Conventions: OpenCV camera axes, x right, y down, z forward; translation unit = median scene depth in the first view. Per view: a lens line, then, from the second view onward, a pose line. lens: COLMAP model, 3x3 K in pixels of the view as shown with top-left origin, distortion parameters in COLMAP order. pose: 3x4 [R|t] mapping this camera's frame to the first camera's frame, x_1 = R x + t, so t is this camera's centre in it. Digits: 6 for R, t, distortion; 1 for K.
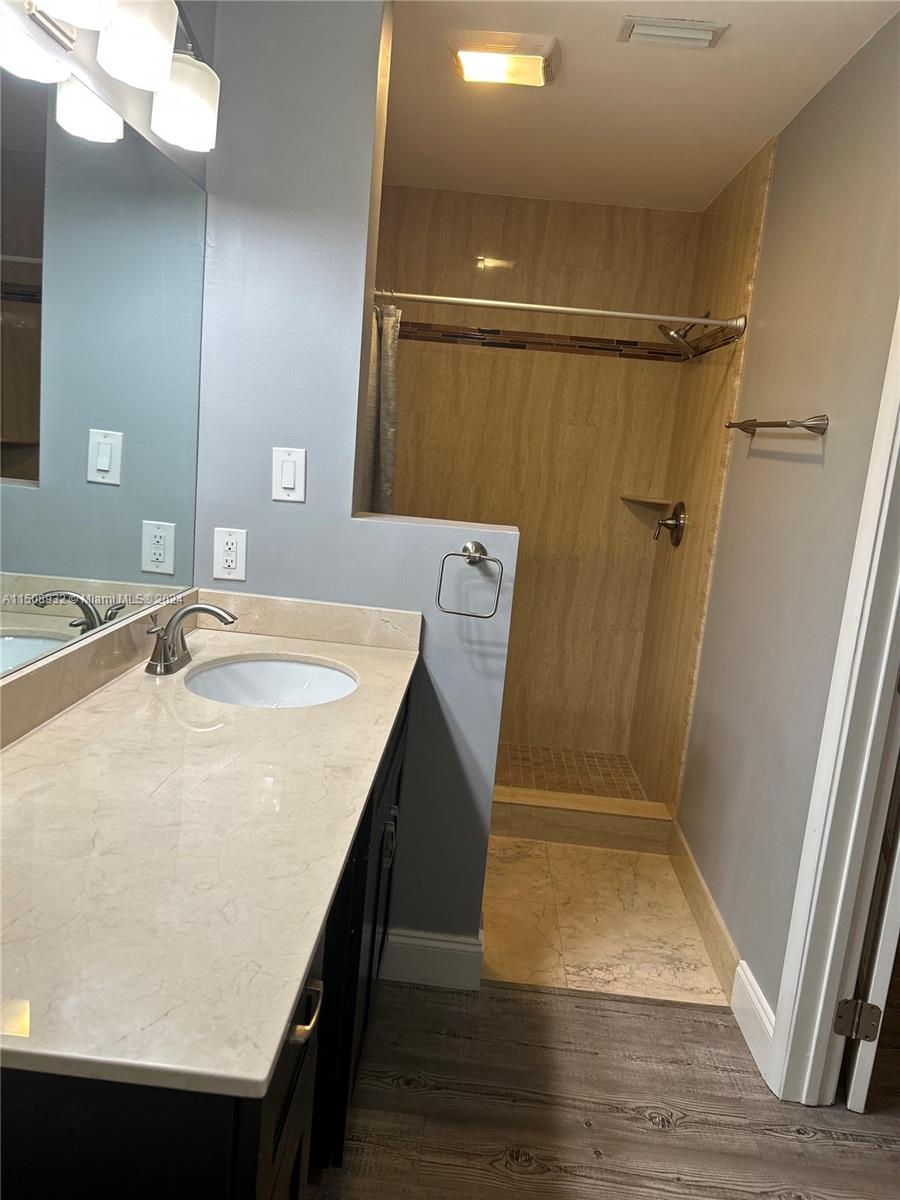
lens RADIAL K [[909.3, 0, 446.9], [0, 909.3, 603.9], [0, 0, 1]] dist [0.063387, -0.073998]
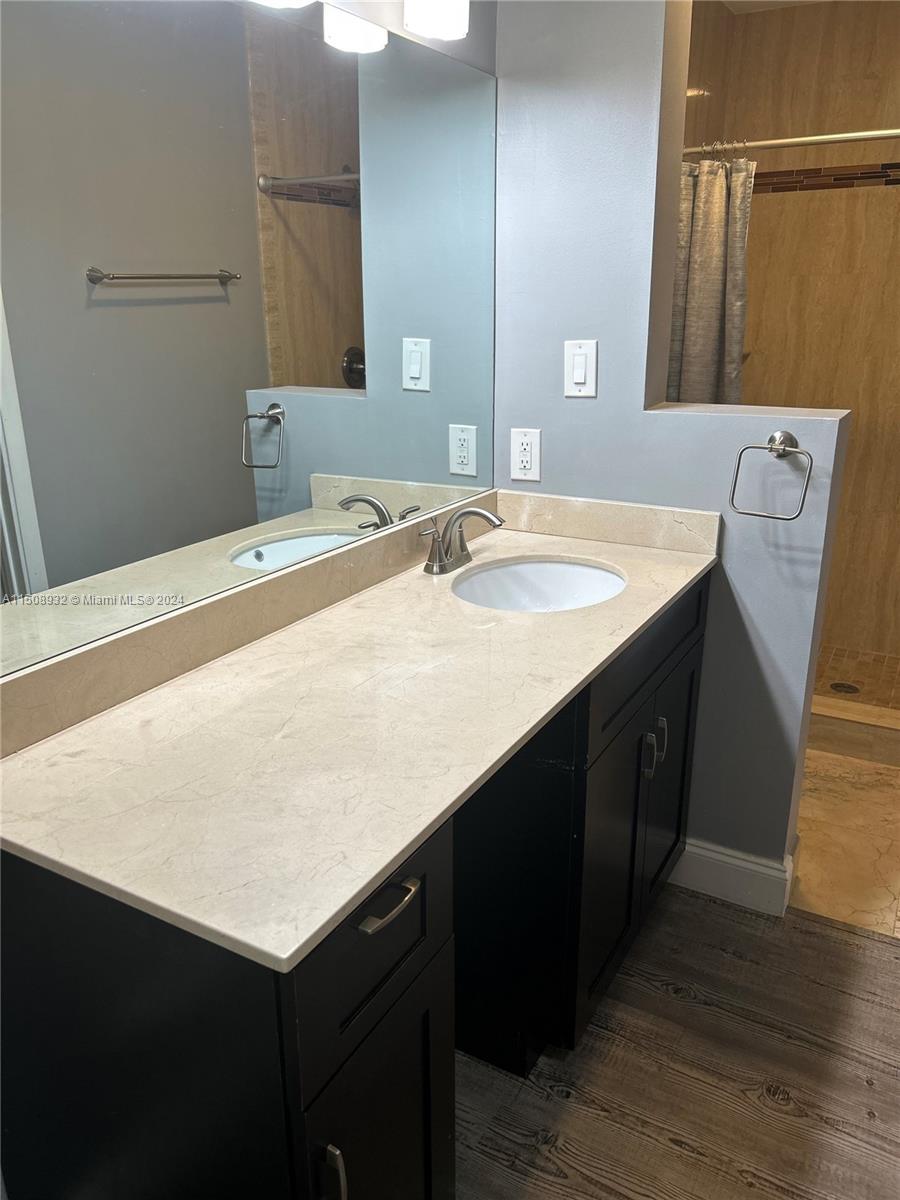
lens RADIAL K [[910.2, 0, 453.0], [0, 910.2, 606.2], [0, 0, 1]] dist [0.052516, -0.060994]
pose [[0.886176, 0.049808, -0.460663, 0.165457], [0.008473, 0.992297, 0.123589, -0.013855], [0.463270, -0.113425, 0.878928, 0.060817]]
